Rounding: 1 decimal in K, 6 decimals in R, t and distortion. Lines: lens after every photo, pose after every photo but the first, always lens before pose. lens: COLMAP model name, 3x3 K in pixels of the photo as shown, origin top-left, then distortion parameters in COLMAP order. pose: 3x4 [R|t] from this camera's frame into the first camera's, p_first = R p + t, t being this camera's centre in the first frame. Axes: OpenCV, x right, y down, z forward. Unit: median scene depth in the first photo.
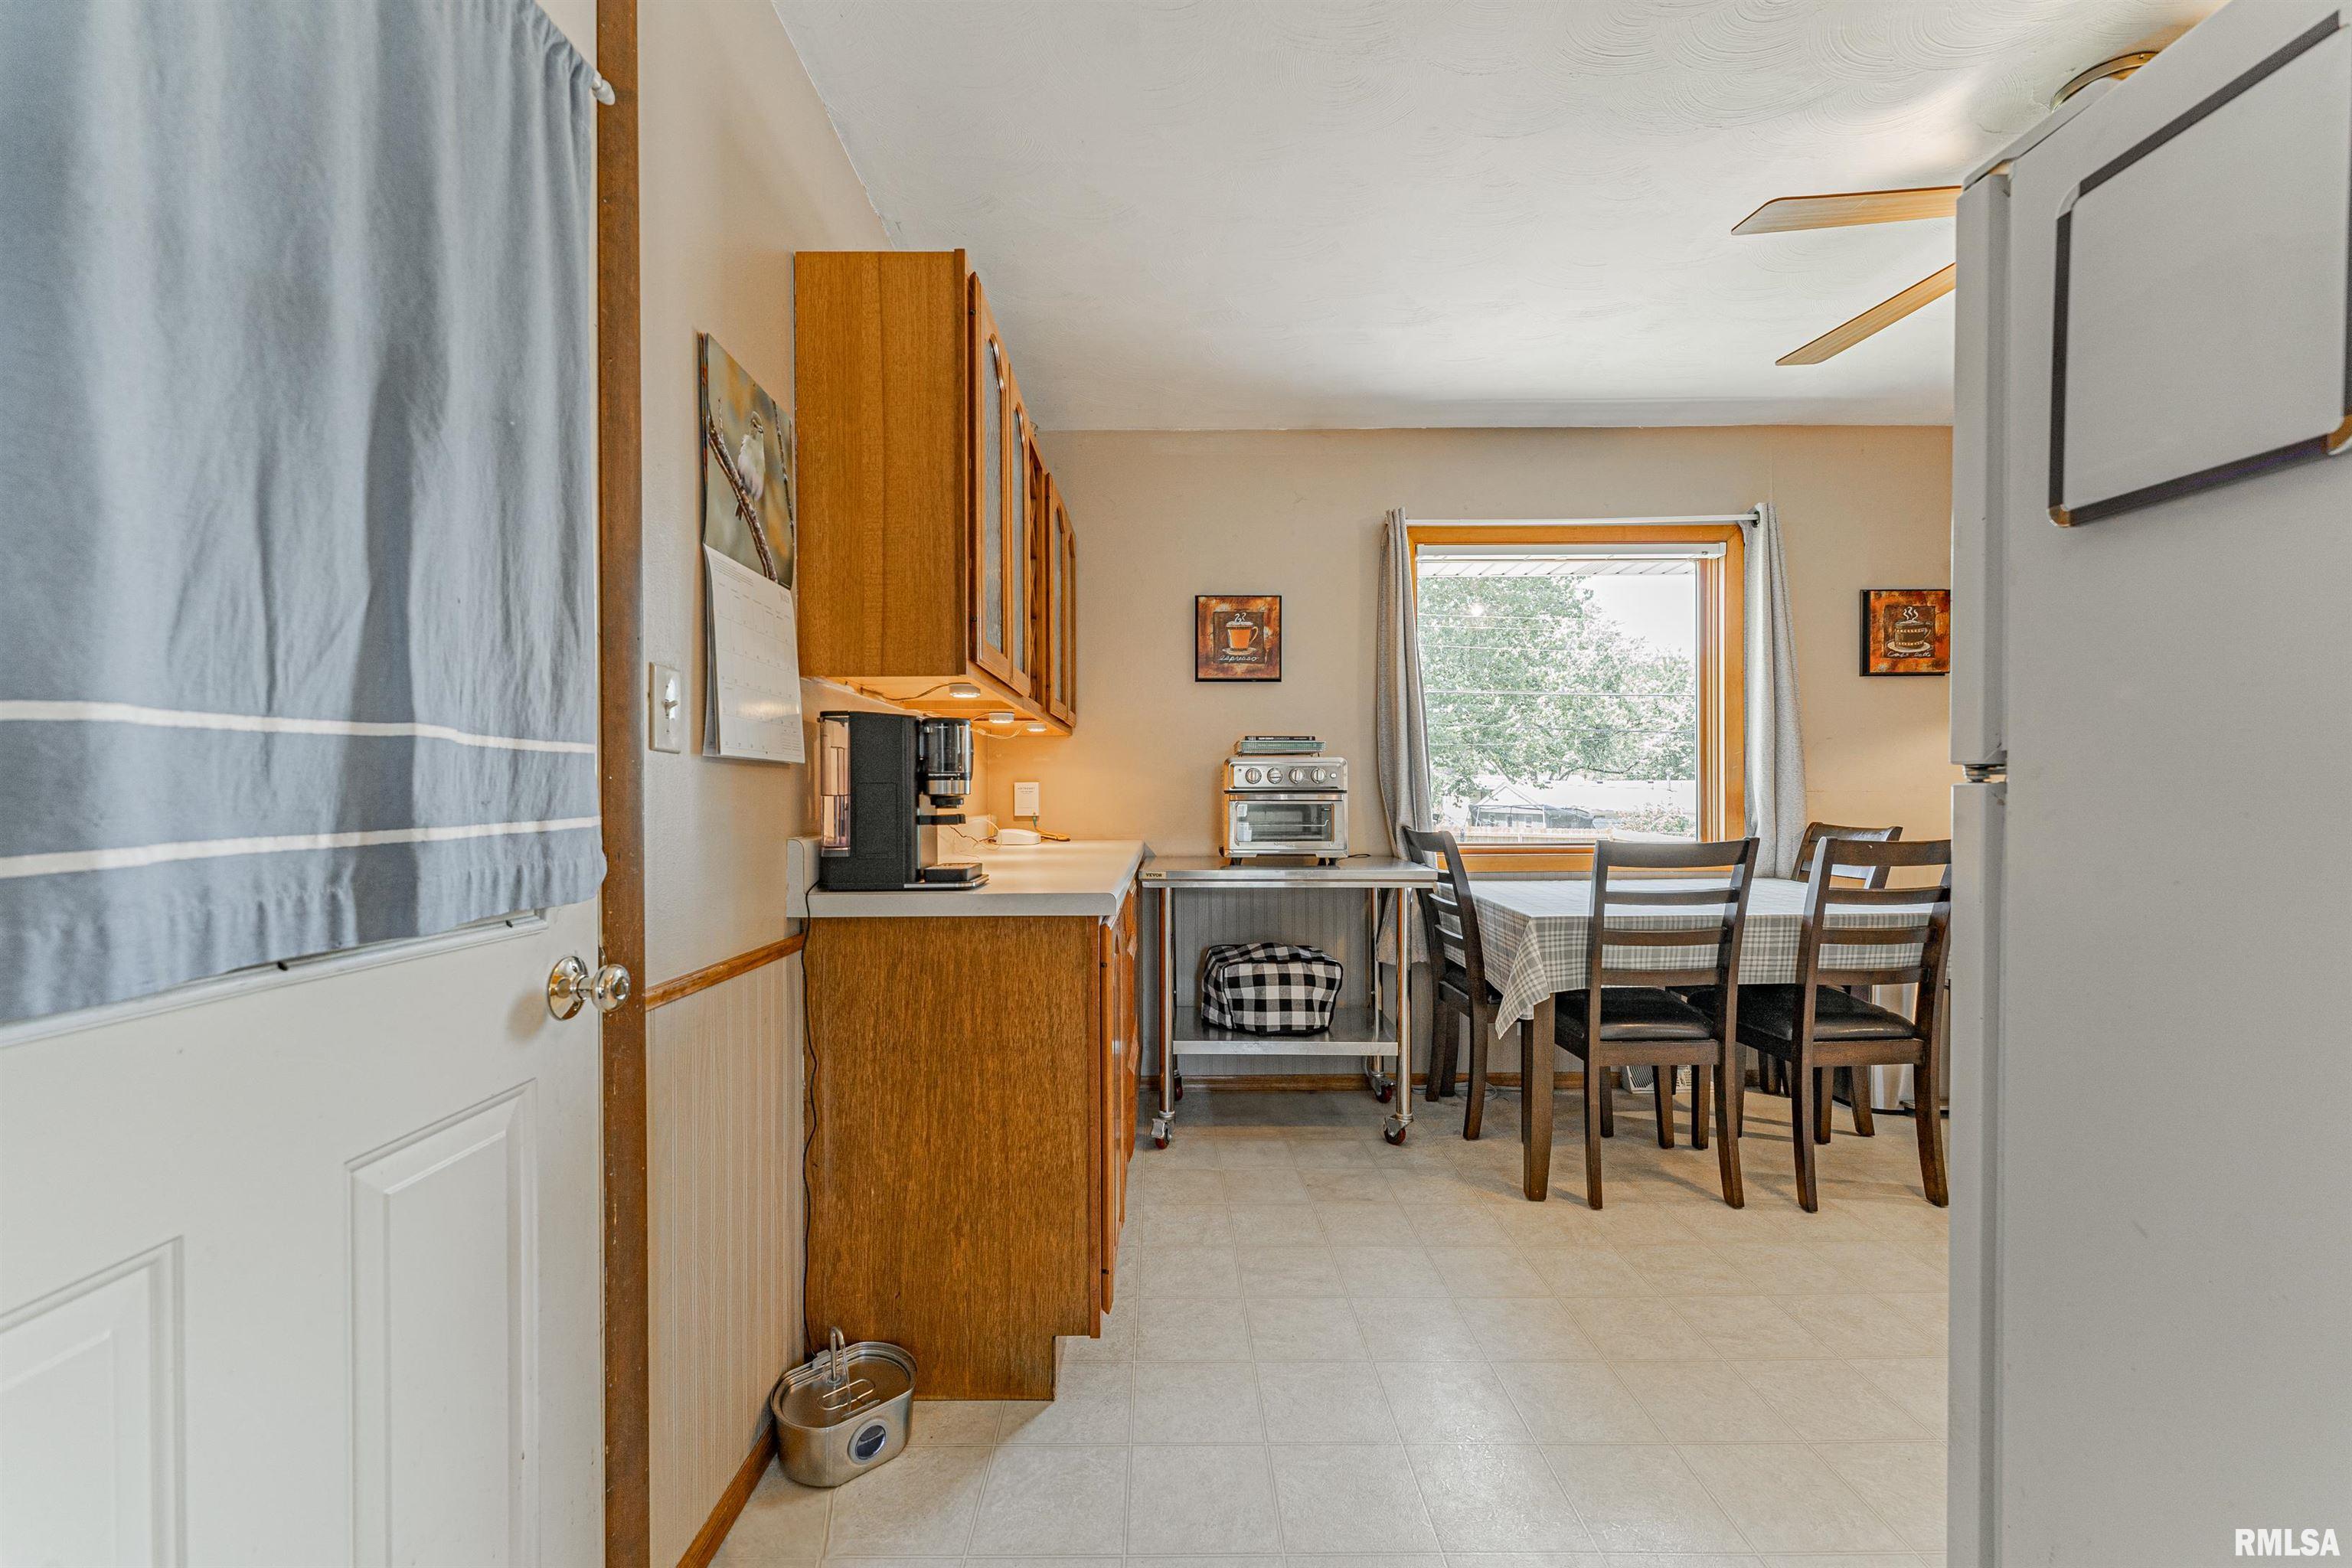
lens RADIAL K [[938.6, 0, 1171.4], [0, 938.6, 804.8], [0, 0, 1]] dist [0.002690, -0.000945]
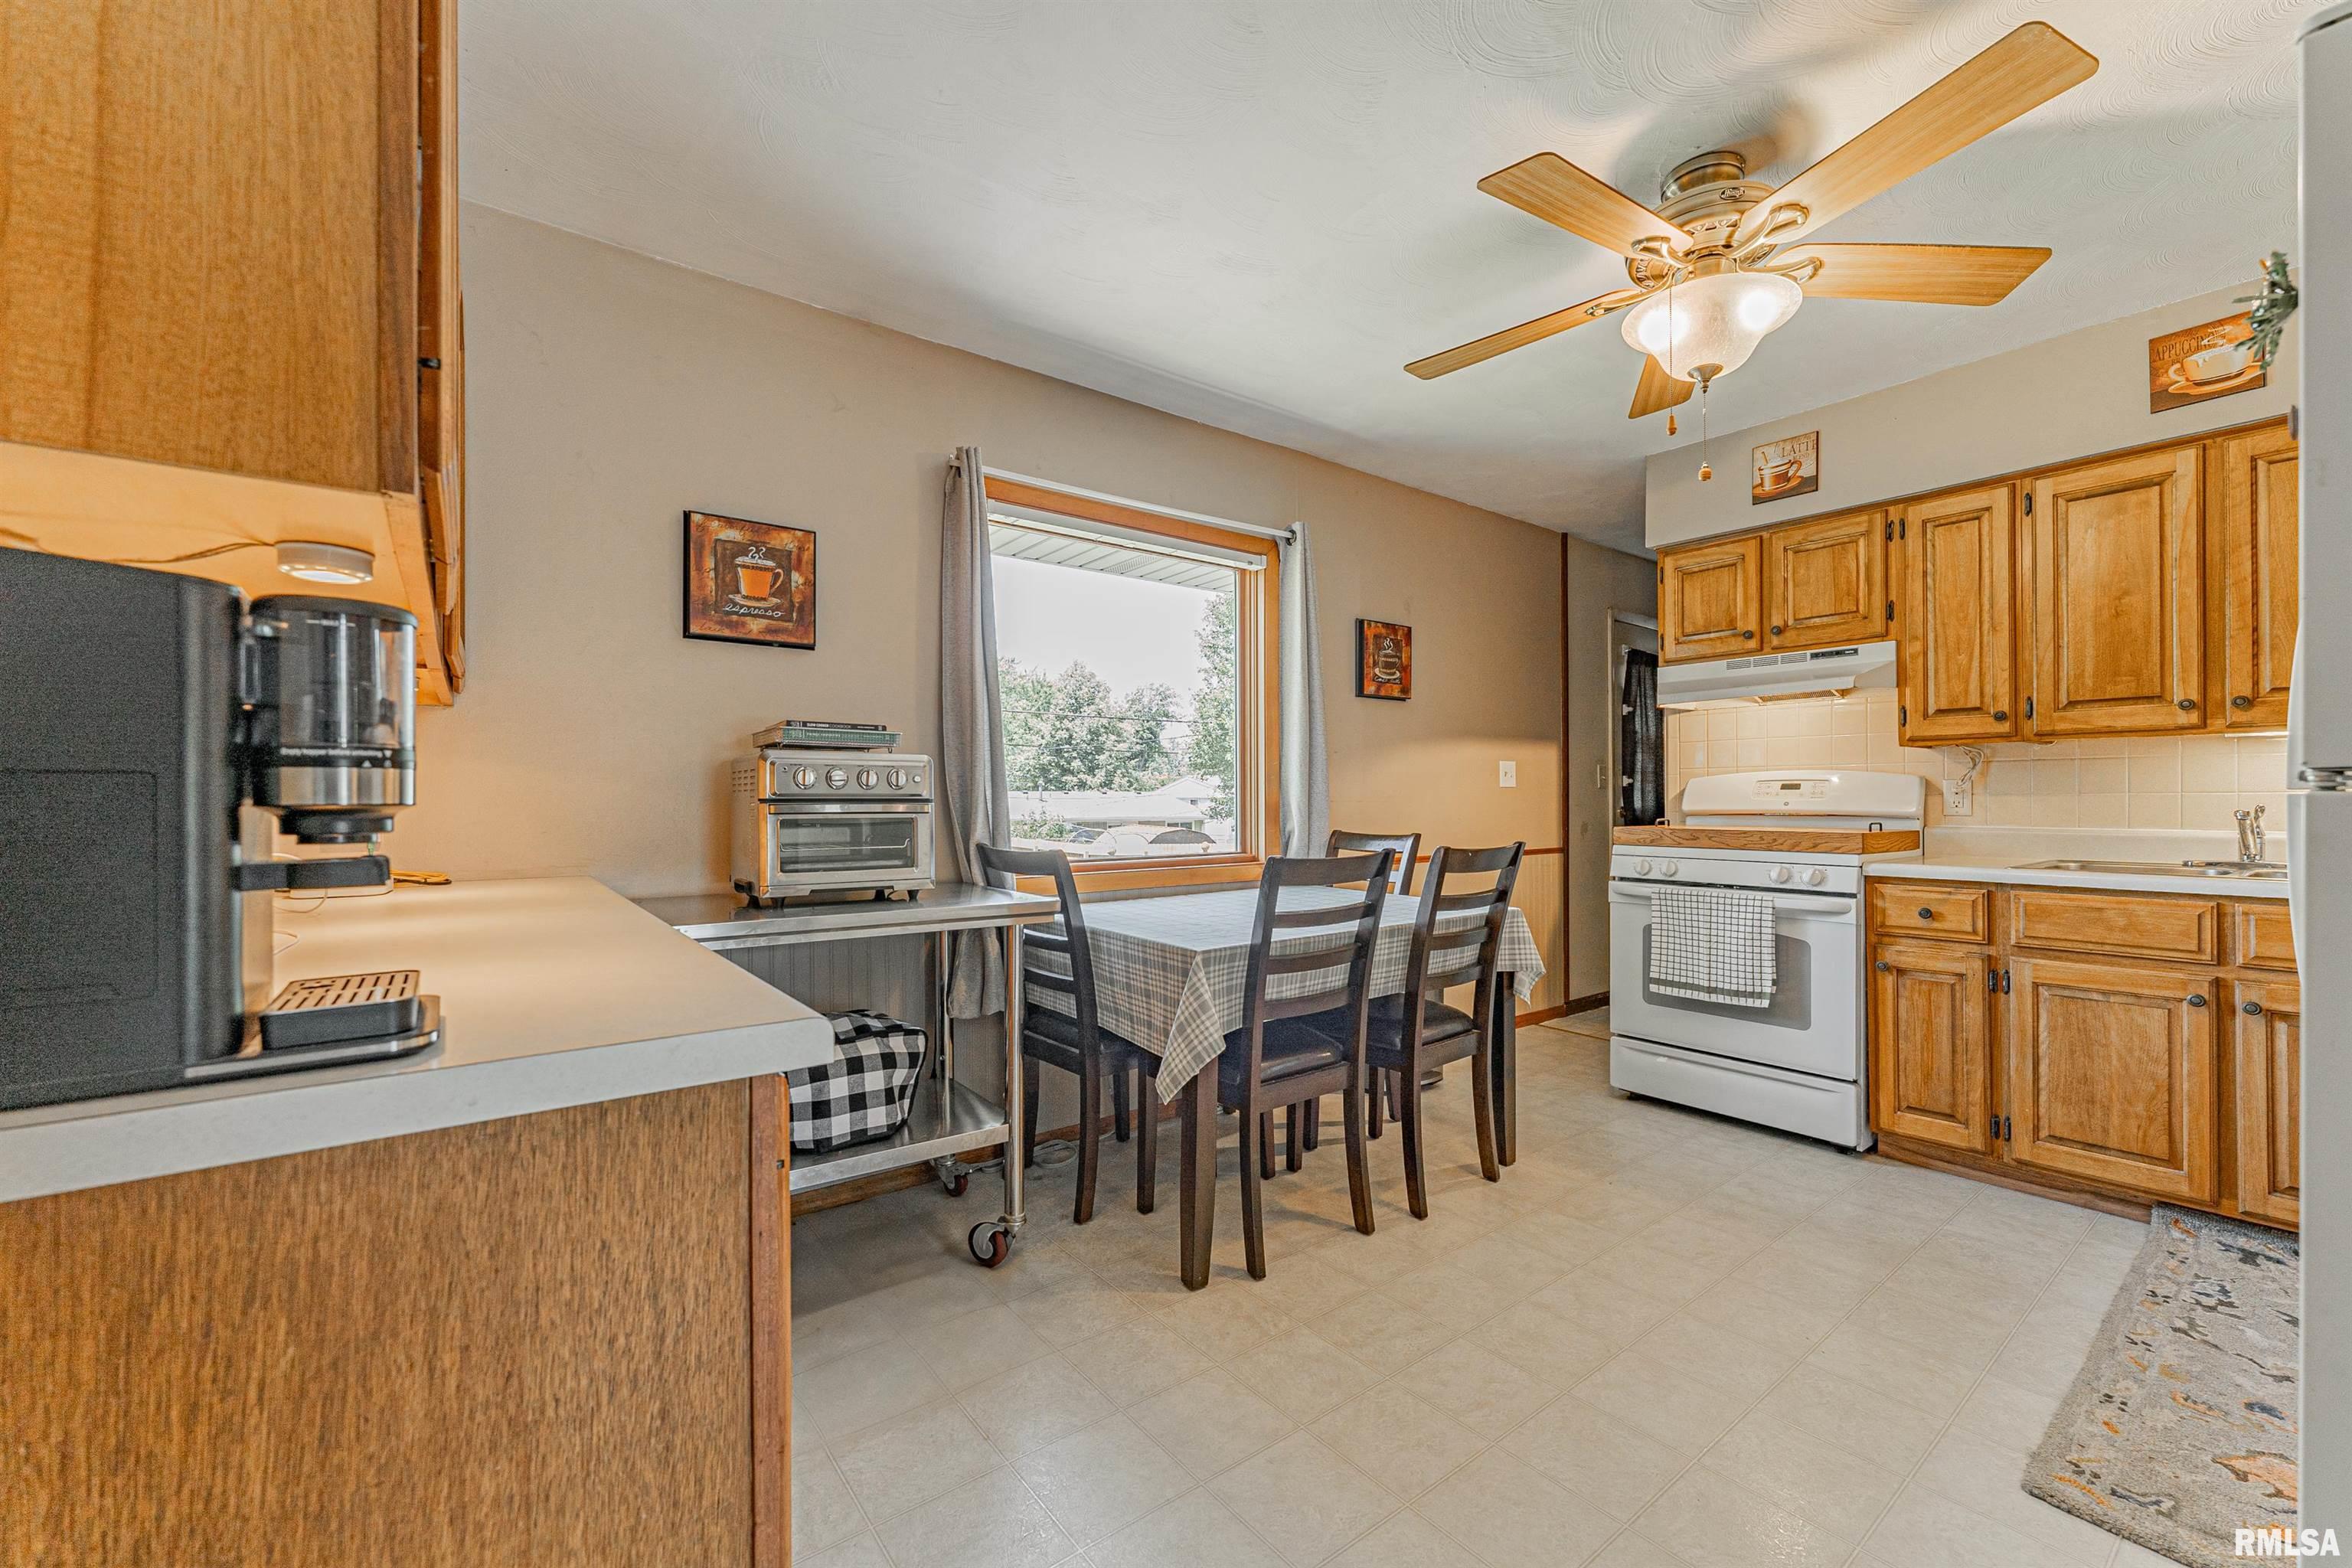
lens RADIAL K [[938.6, 0, 1171.1], [0, 938.6, 802.2], [0, 0, 1]] dist [0.002690, -0.000945]
pose [[0.799137, 0.000629, 0.601149, -0.116955], [0.007180, 0.999918, -0.010591, -0.003539], [-0.601106, 0.012780, 0.799067, 0.292551]]
